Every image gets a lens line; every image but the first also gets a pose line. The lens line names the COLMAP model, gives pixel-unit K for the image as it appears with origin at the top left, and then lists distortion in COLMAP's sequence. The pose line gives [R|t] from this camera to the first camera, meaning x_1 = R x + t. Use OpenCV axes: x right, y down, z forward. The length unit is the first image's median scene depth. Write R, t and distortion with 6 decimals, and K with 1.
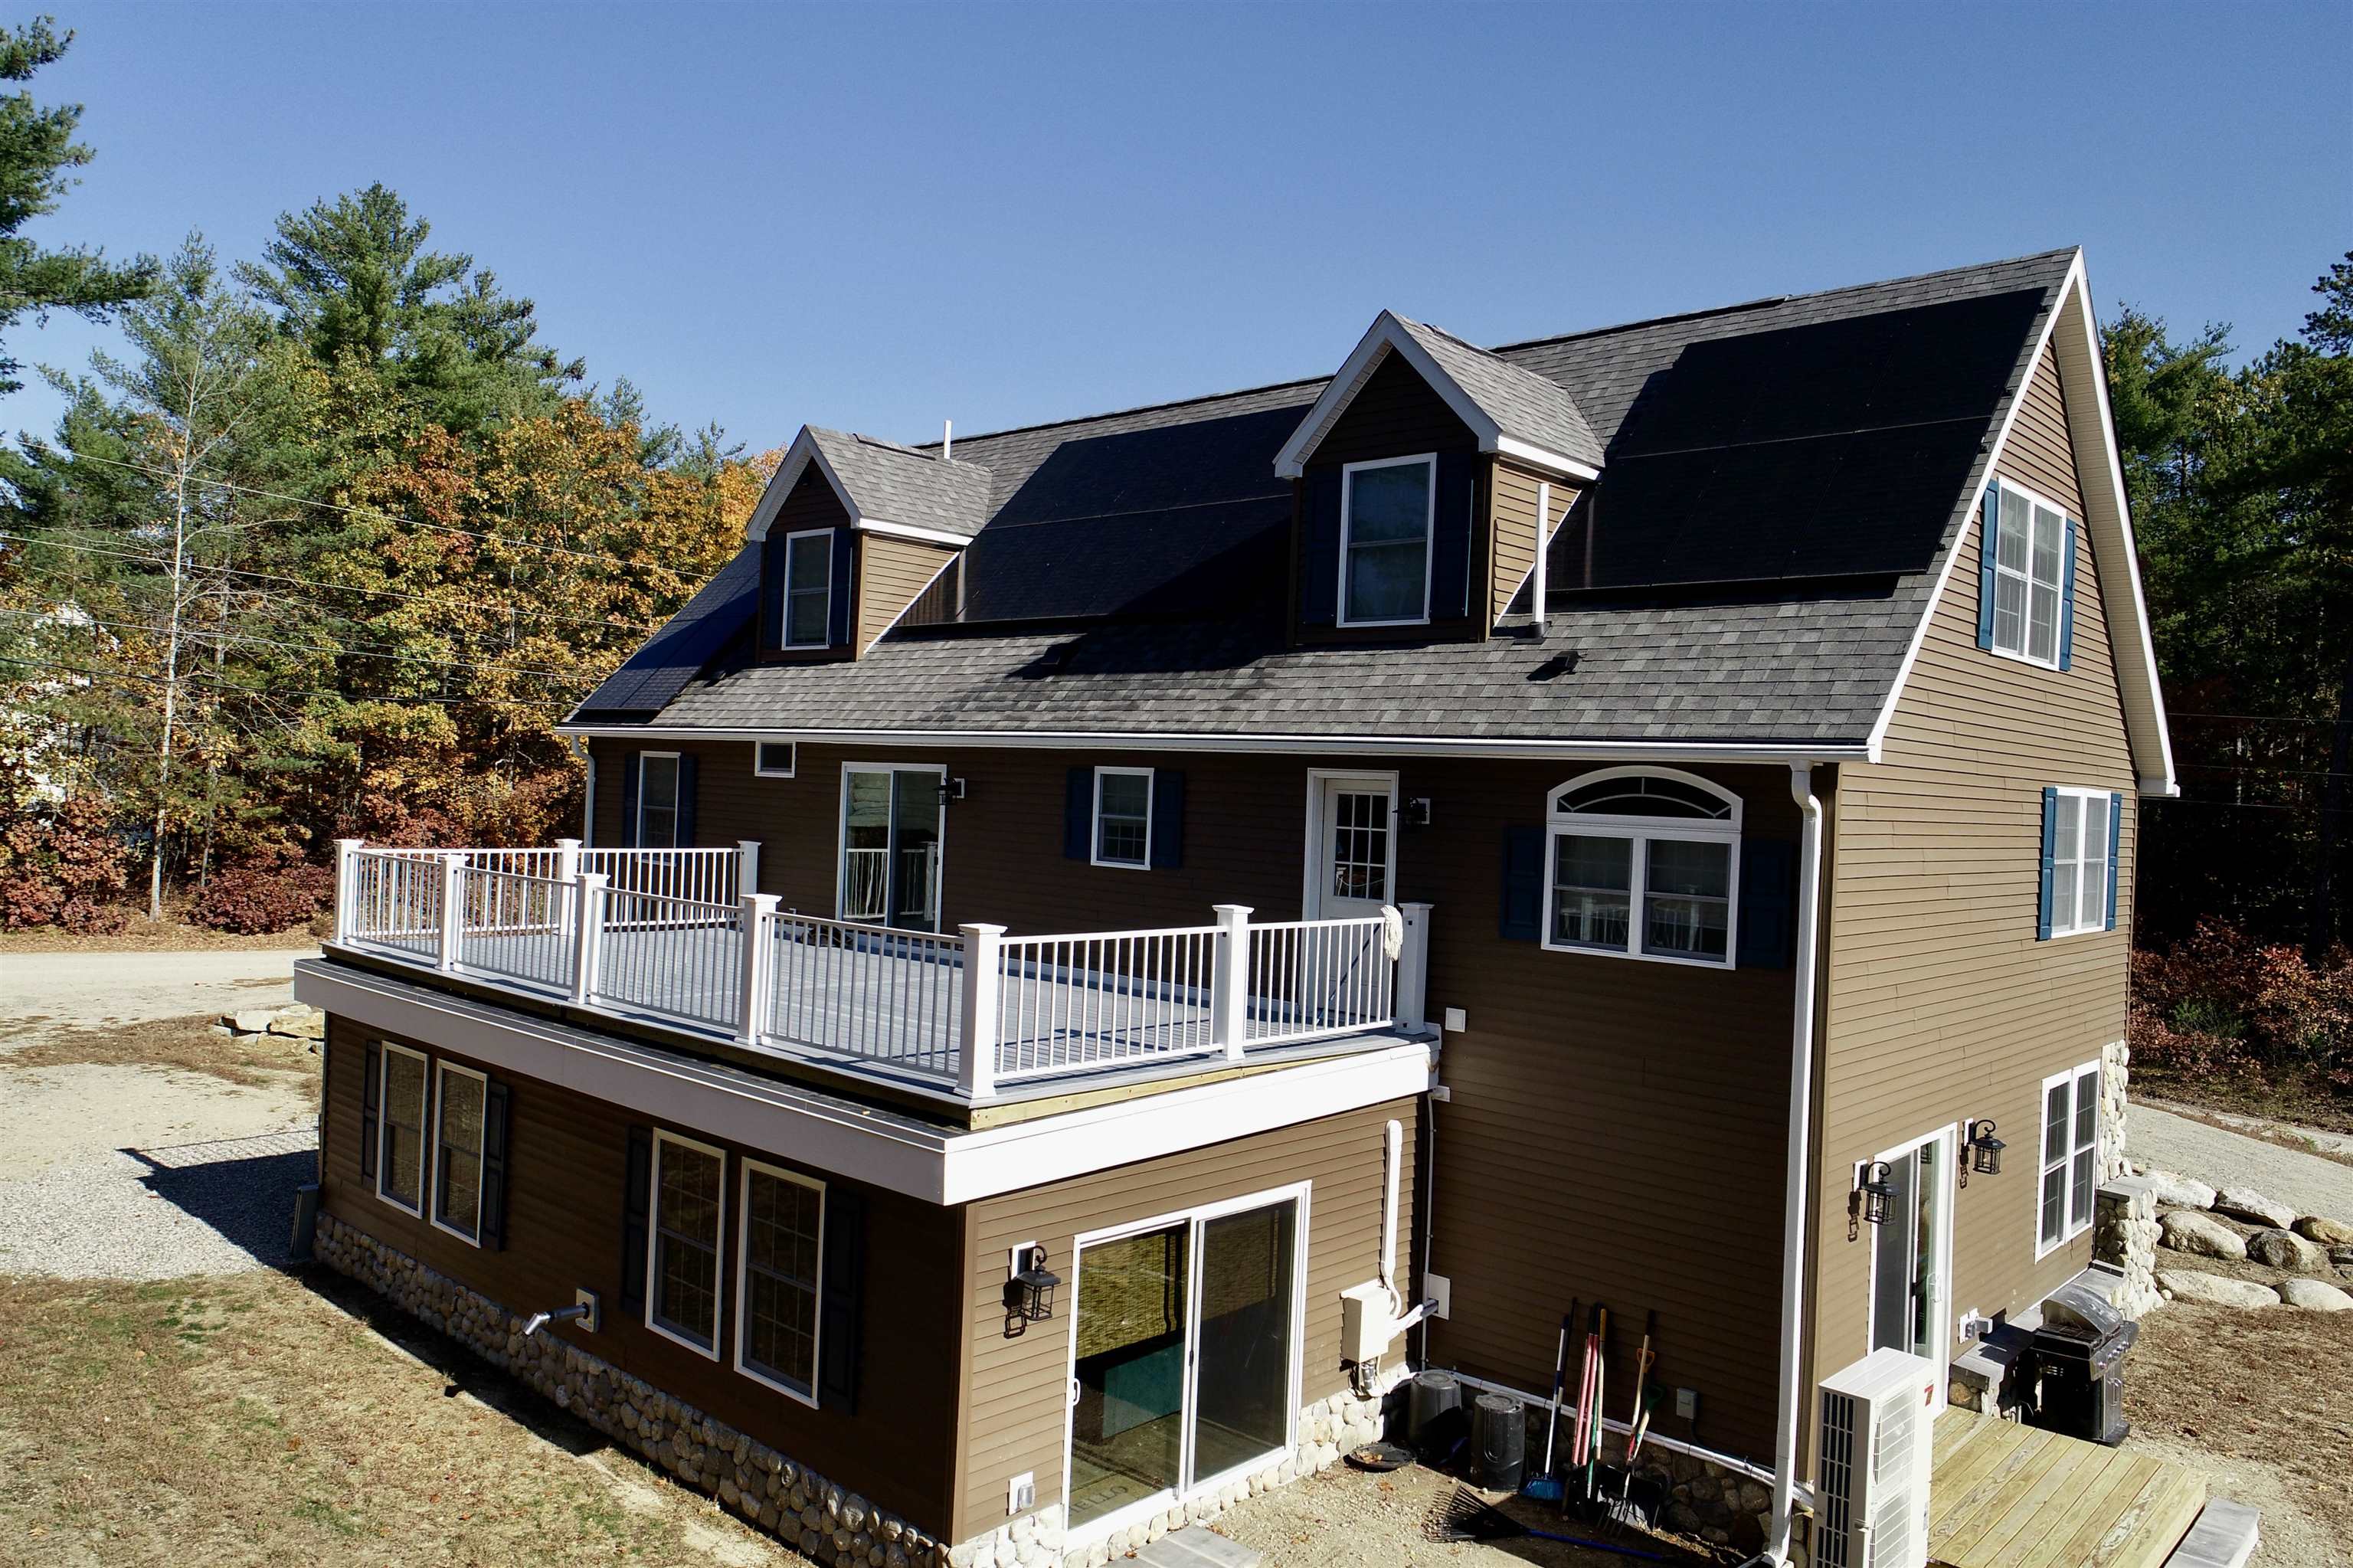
lens RADIAL K [[1695.3, 0, 1167.2], [0, 1695.3, 764.4], [0, 0, 1]] dist [0.003353, -0.007298]
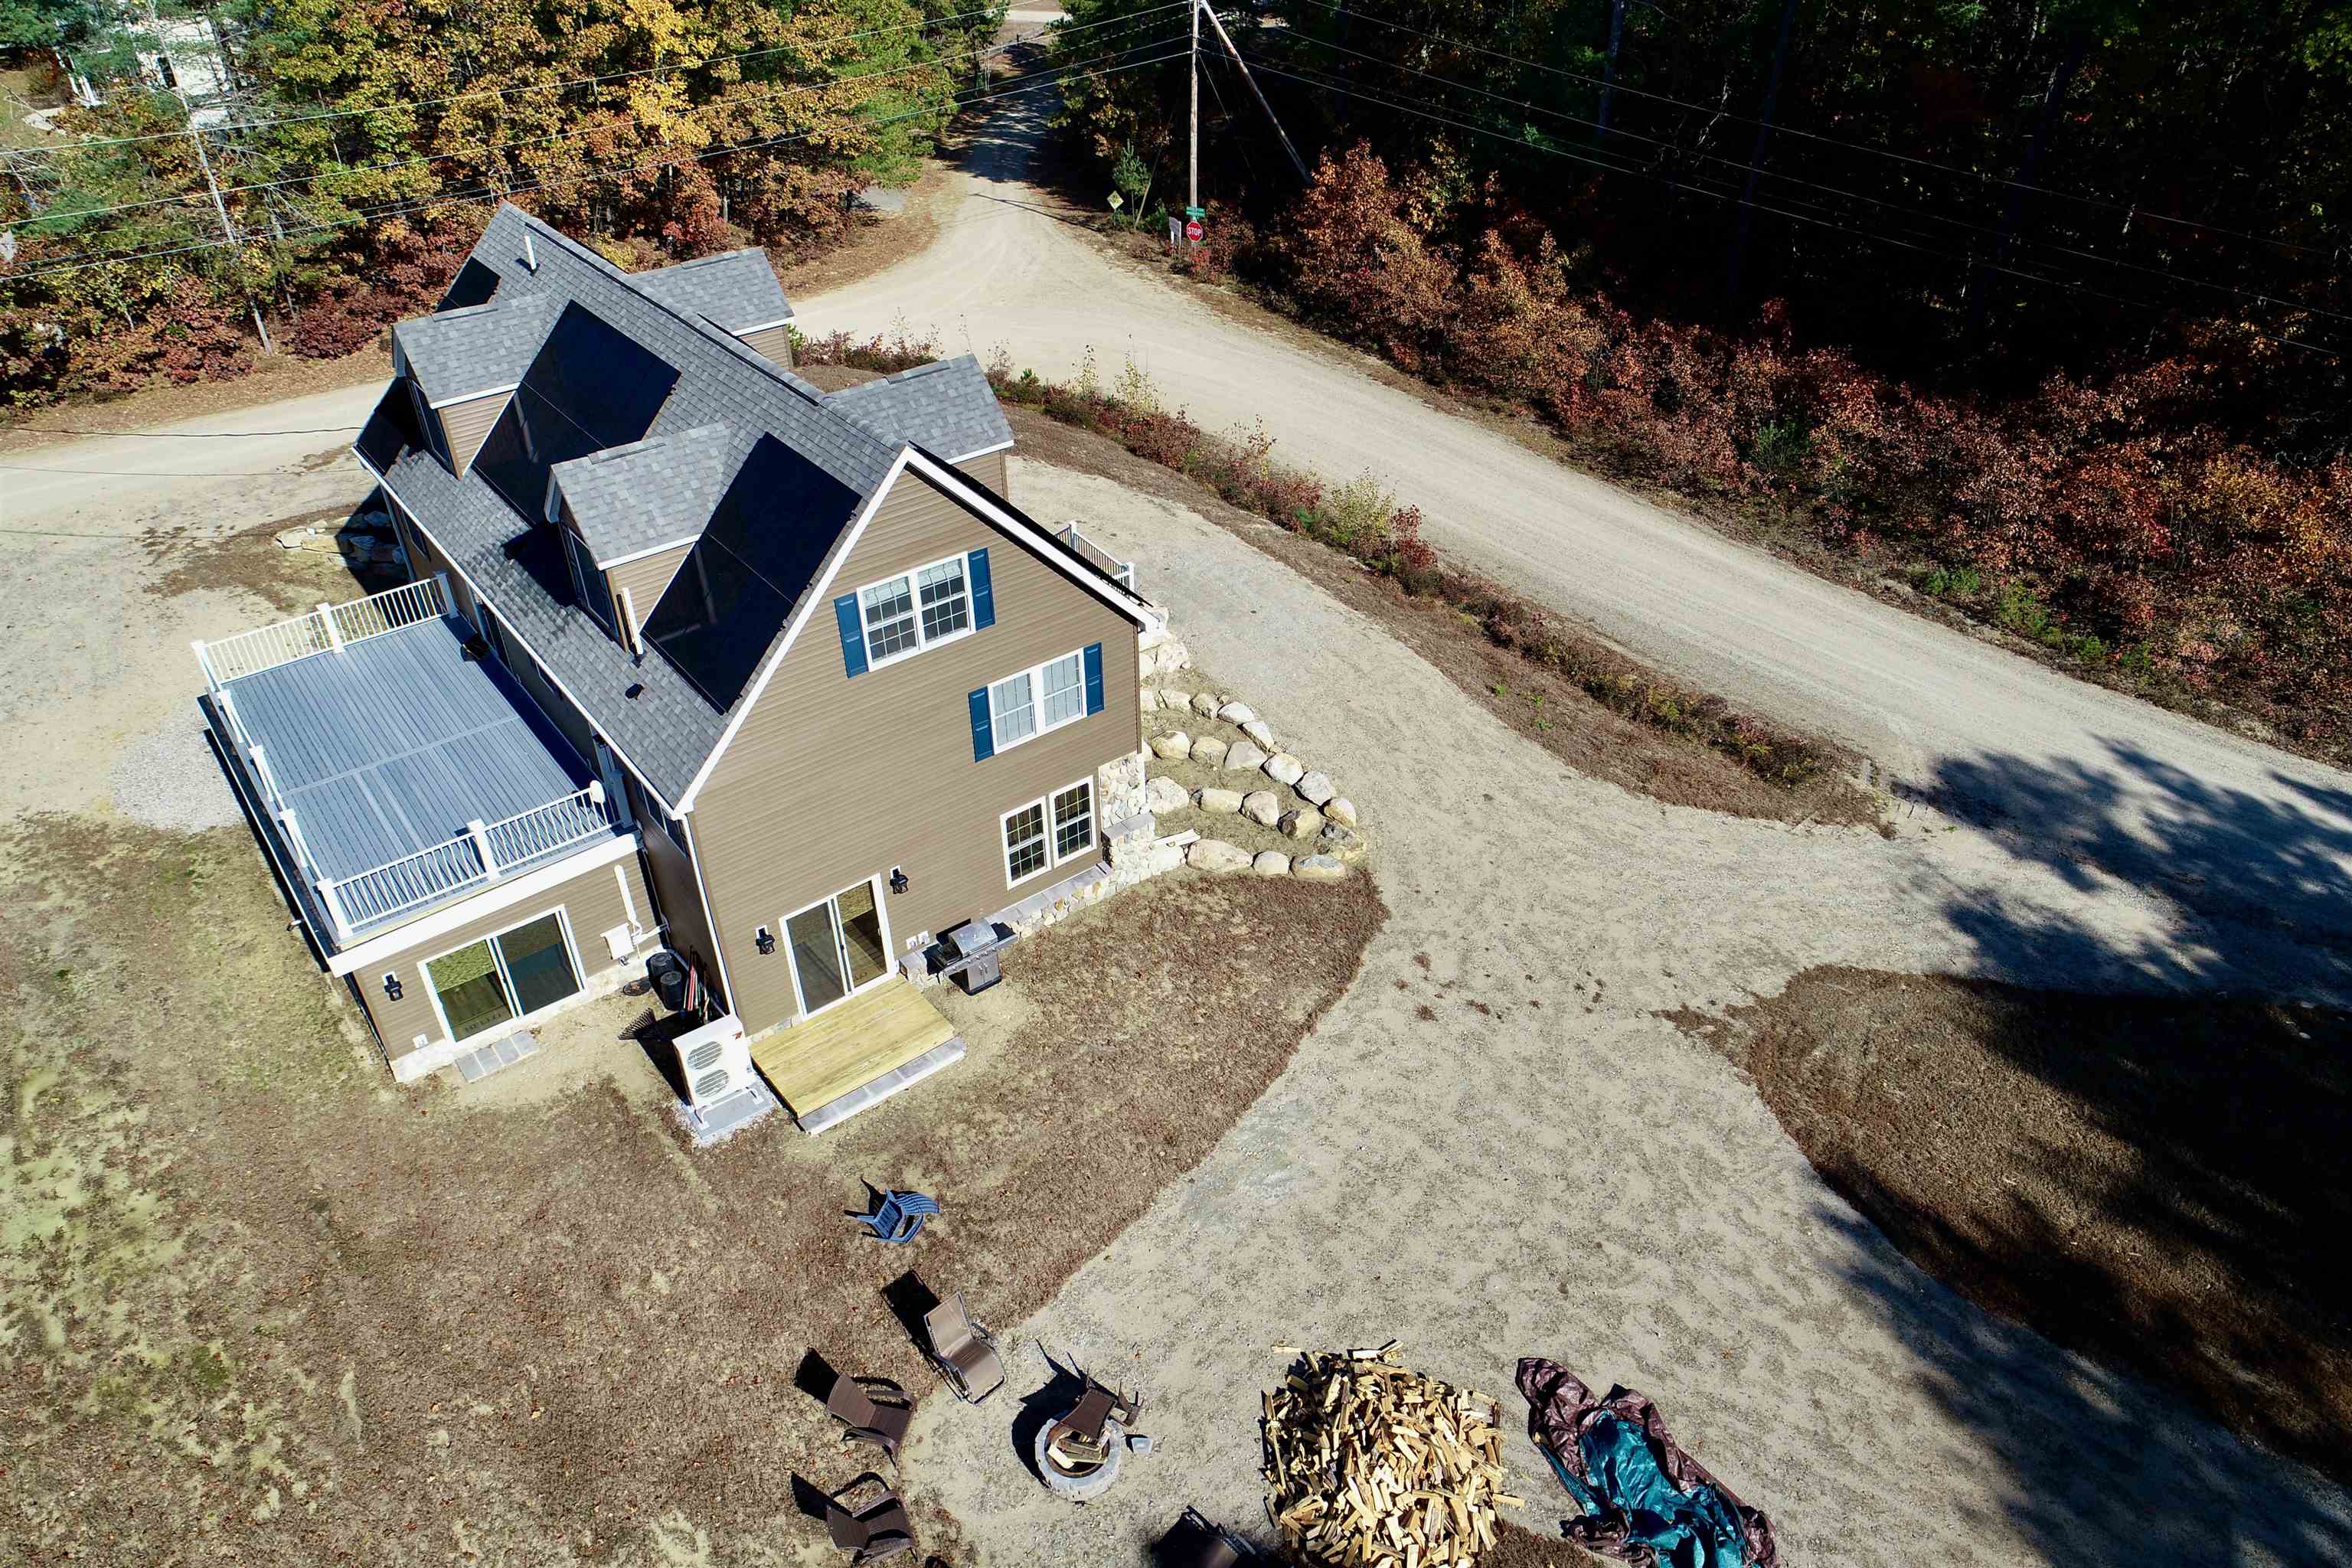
lens RADIAL K [[1694.6, 0, 1170.5], [0, 1694.6, 793.8], [0, 0, 1]] dist [0.003353, -0.007298]
pose [[0.980381, 0.048441, -0.191068, 1.064454], [0.070309, 0.819631, 0.568561, -0.904684], [0.184147, -0.570841, 0.800144, -0.483455]]
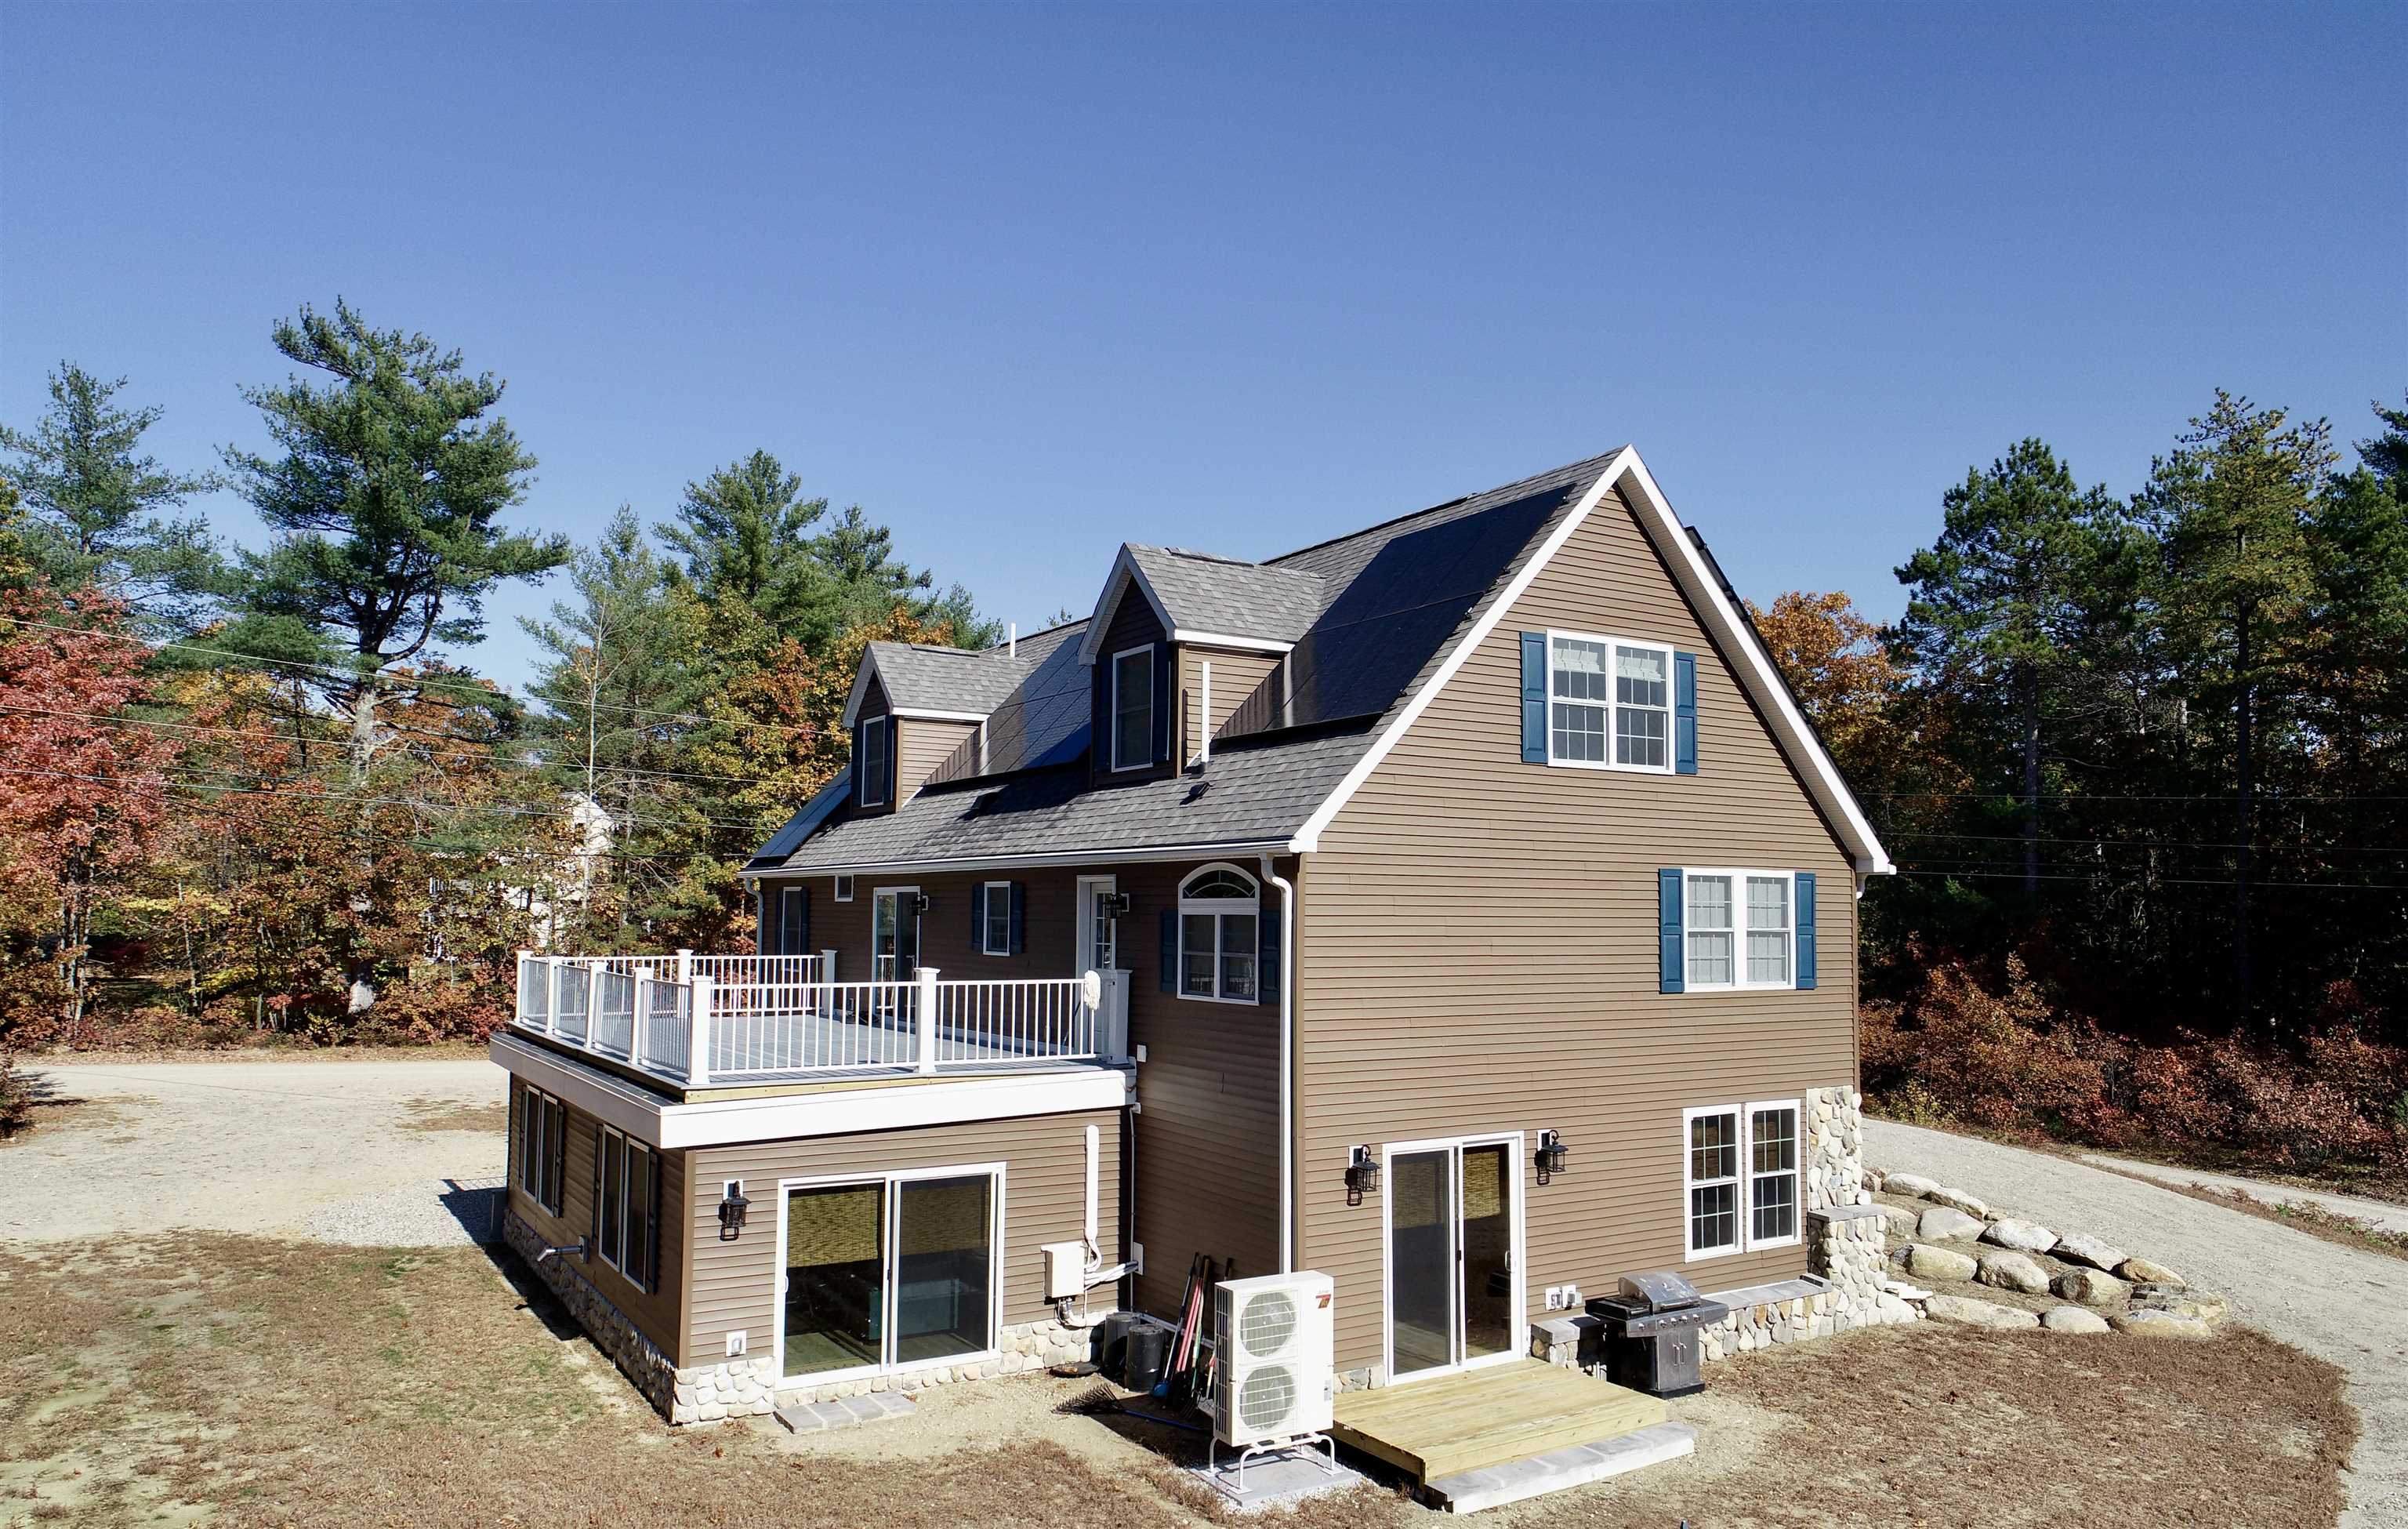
lens RADIAL K [[1666.6, 0, 1185.9], [0, 1666.6, 772.7], [0, 0, 1]] dist [0.002470, -0.004390]
pose [[0.961696, -0.055672, -0.268405, 0.504080], [0.034123, 0.995856, -0.084297, 0.033920], [0.271985, 0.071909, 0.959611, -0.265456]]
